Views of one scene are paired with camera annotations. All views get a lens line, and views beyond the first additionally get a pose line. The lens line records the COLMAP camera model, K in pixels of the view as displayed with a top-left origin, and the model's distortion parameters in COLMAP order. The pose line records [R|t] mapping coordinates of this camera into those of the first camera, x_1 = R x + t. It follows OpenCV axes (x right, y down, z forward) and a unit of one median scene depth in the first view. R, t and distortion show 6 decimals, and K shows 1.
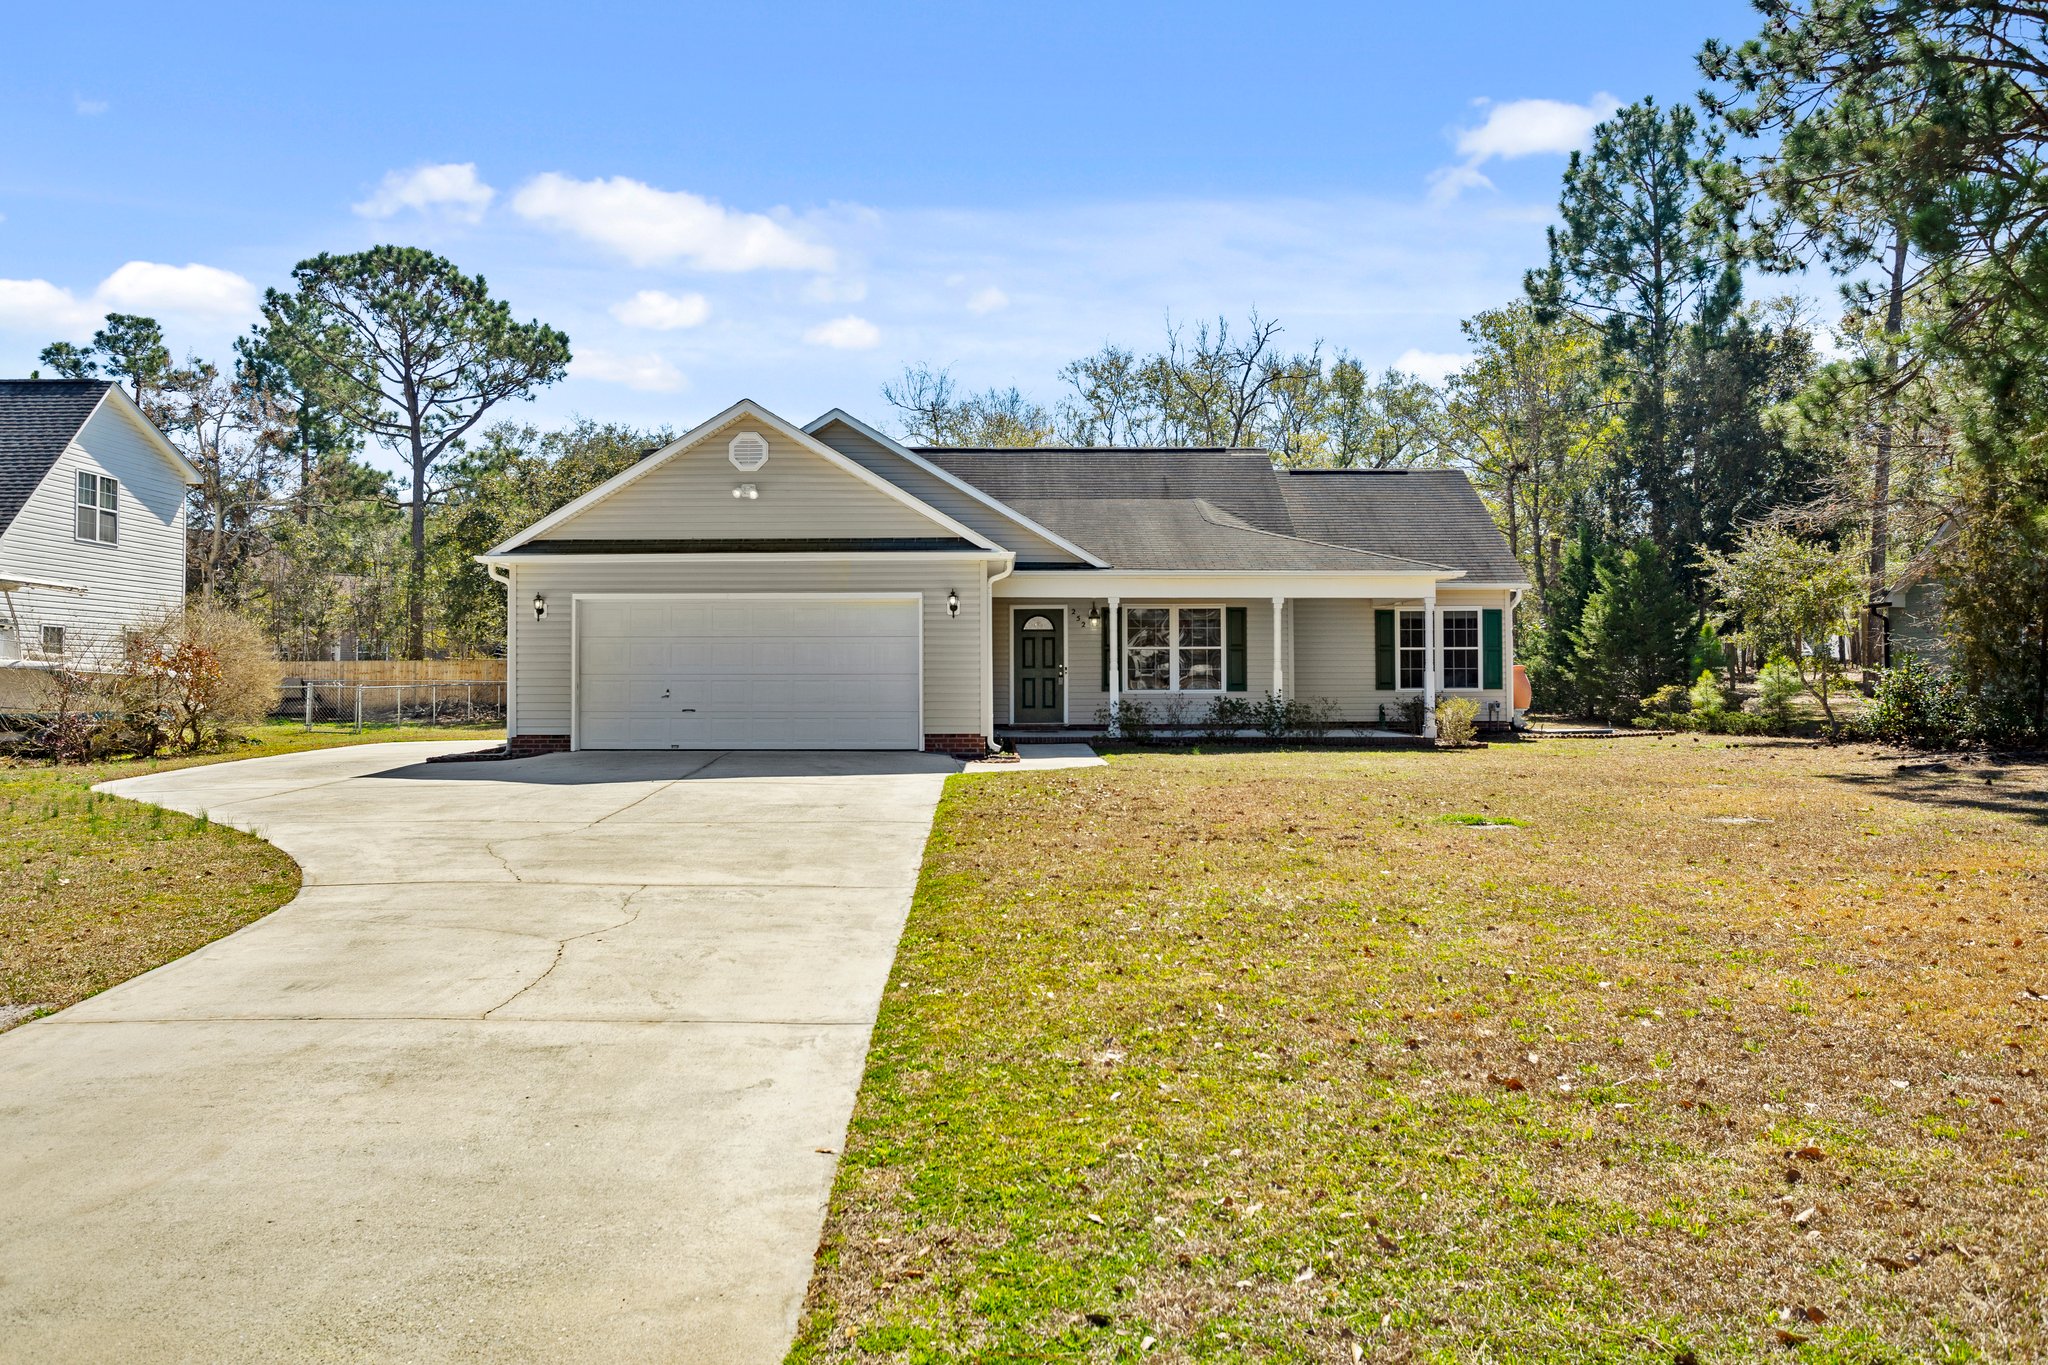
lens RADIAL K [[1569.5, 0, 1027.1], [0, 1569.5, 640.1], [0, 0, 1]] dist [-0.001647, 0.007269]
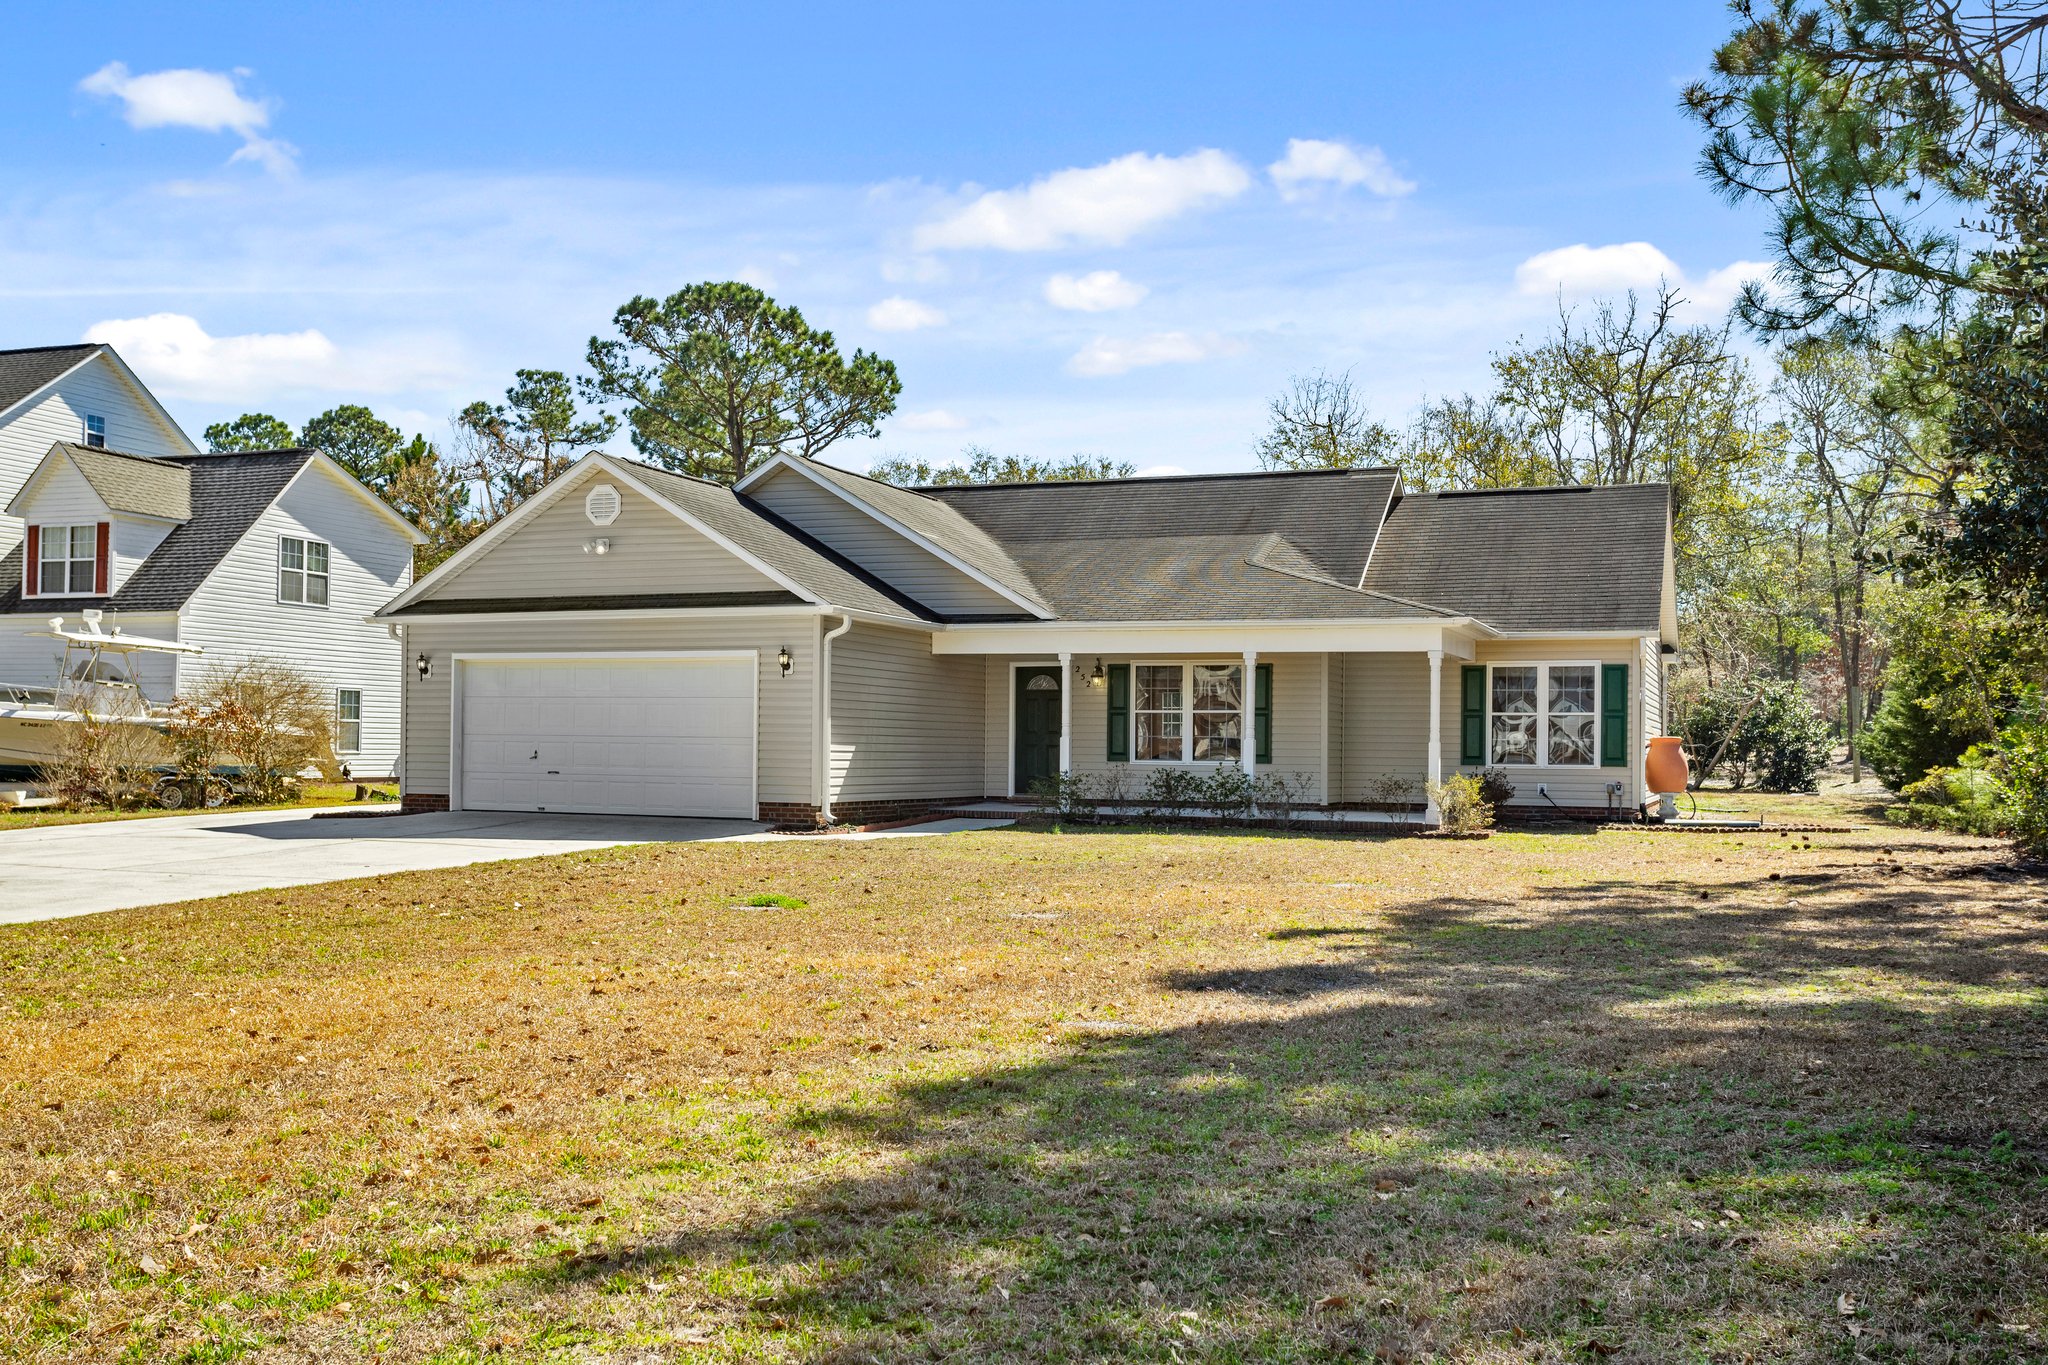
lens RADIAL K [[1899.0, 0, 1020.5], [0, 1899.0, 733.0], [0, 0, 1]] dist [0.010356, 0.003165]
pose [[0.923518, 0.010085, -0.383422, 0.371059], [-0.003410, 0.999831, 0.018085, -0.001519], [0.383539, -0.015394, 0.923396, 0.014639]]
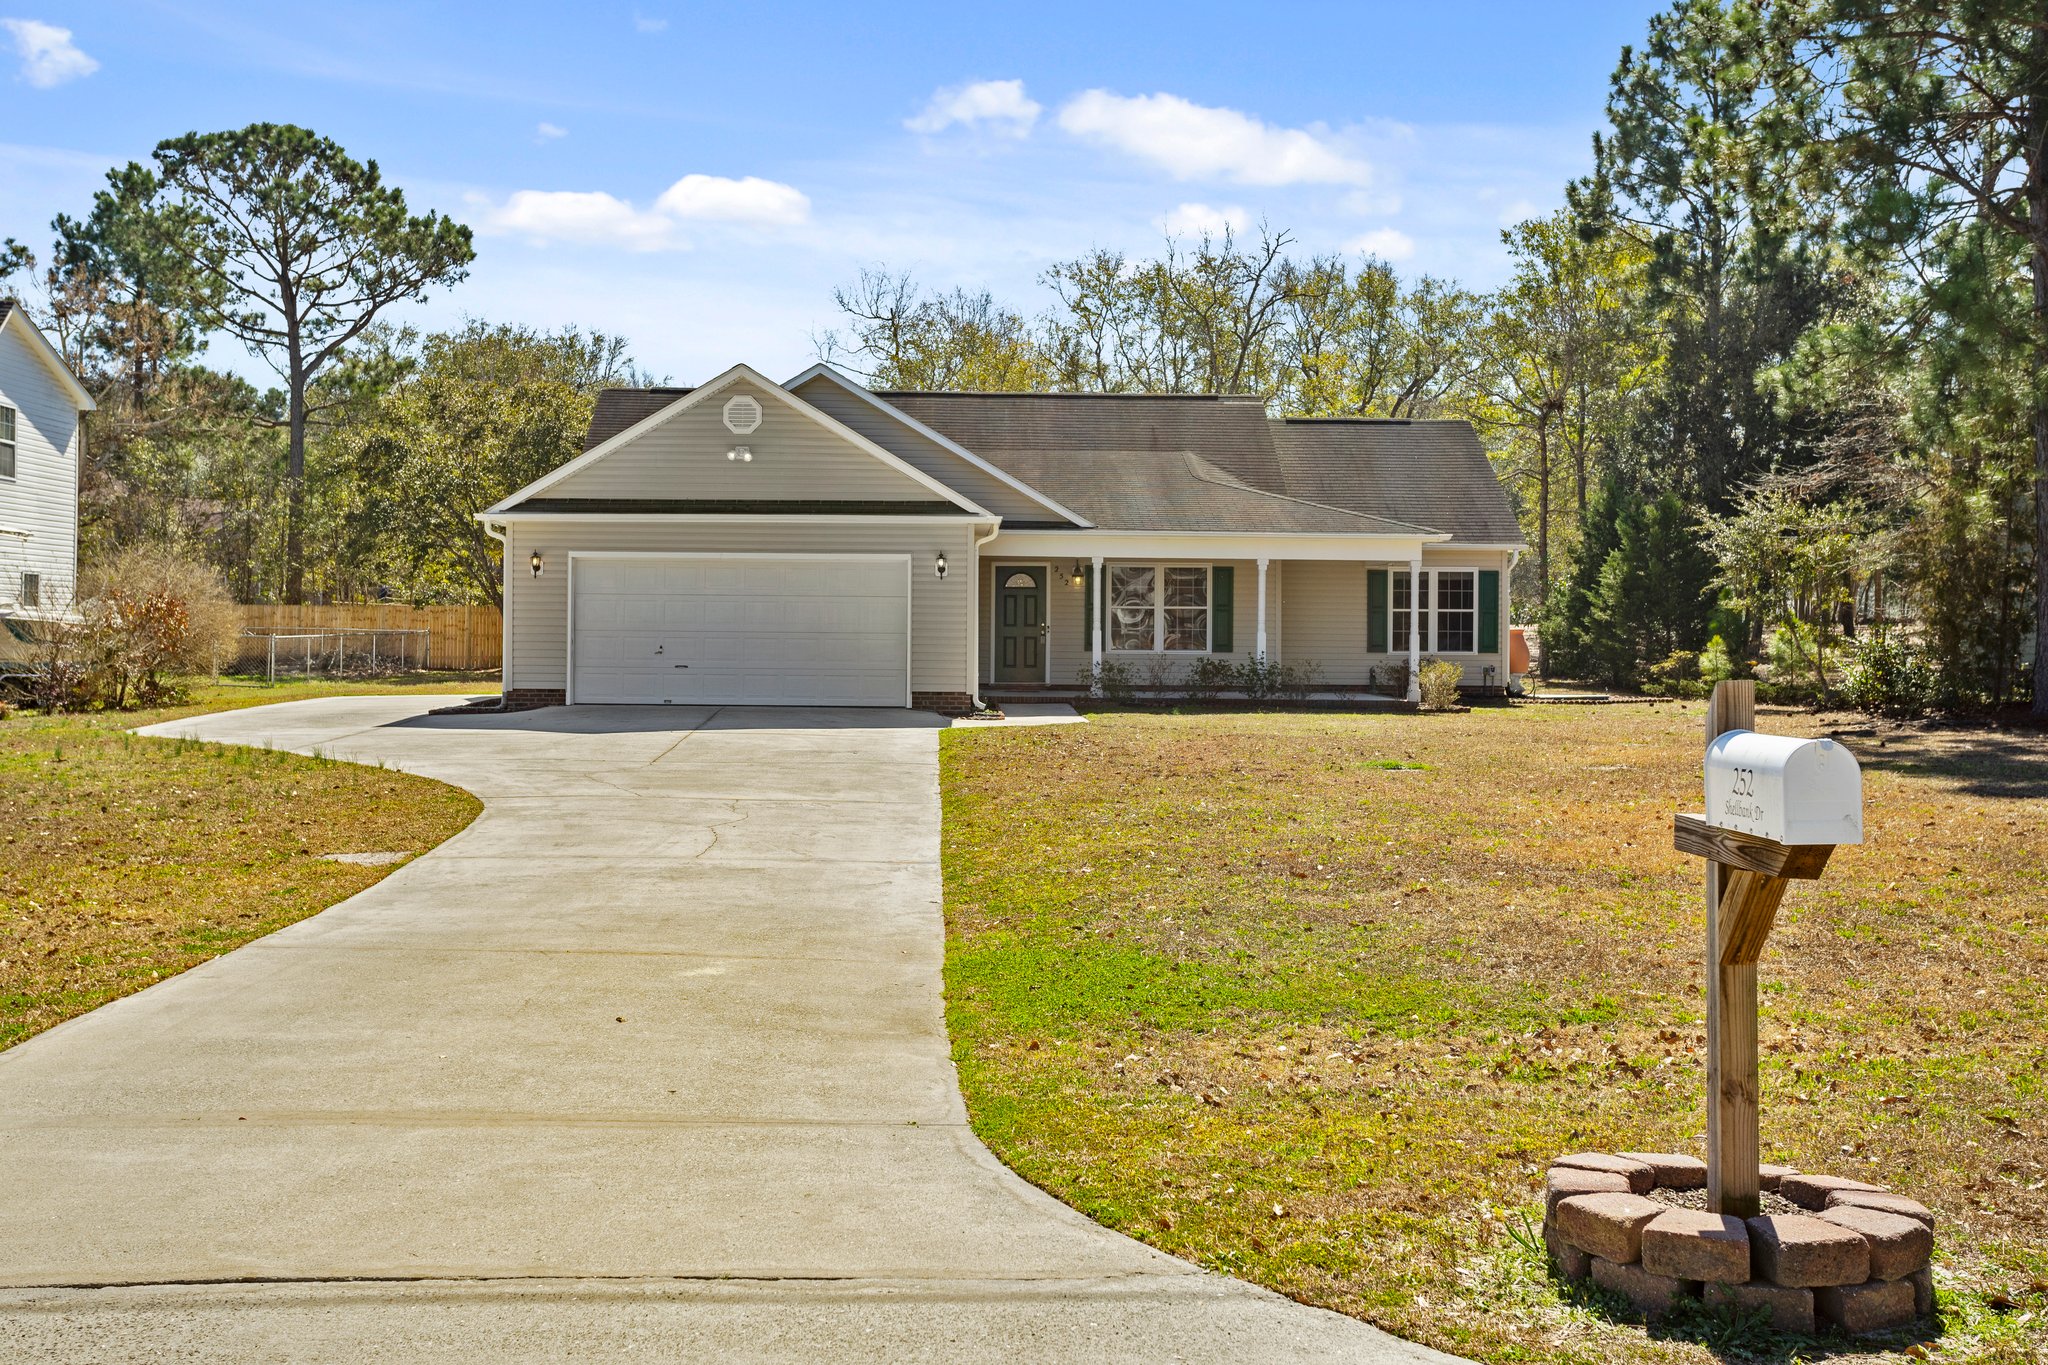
lens RADIAL K [[2033.2, 0, 1020.0], [0, 2033.2, 625.5], [0, 0, 1]] dist [0.052239, -0.003793]
pose [[0.999826, 0.010828, 0.015202, -0.011053], [-0.011178, 0.999671, 0.023103, -0.011110], [-0.014947, -0.023269, 0.999618, -0.243704]]
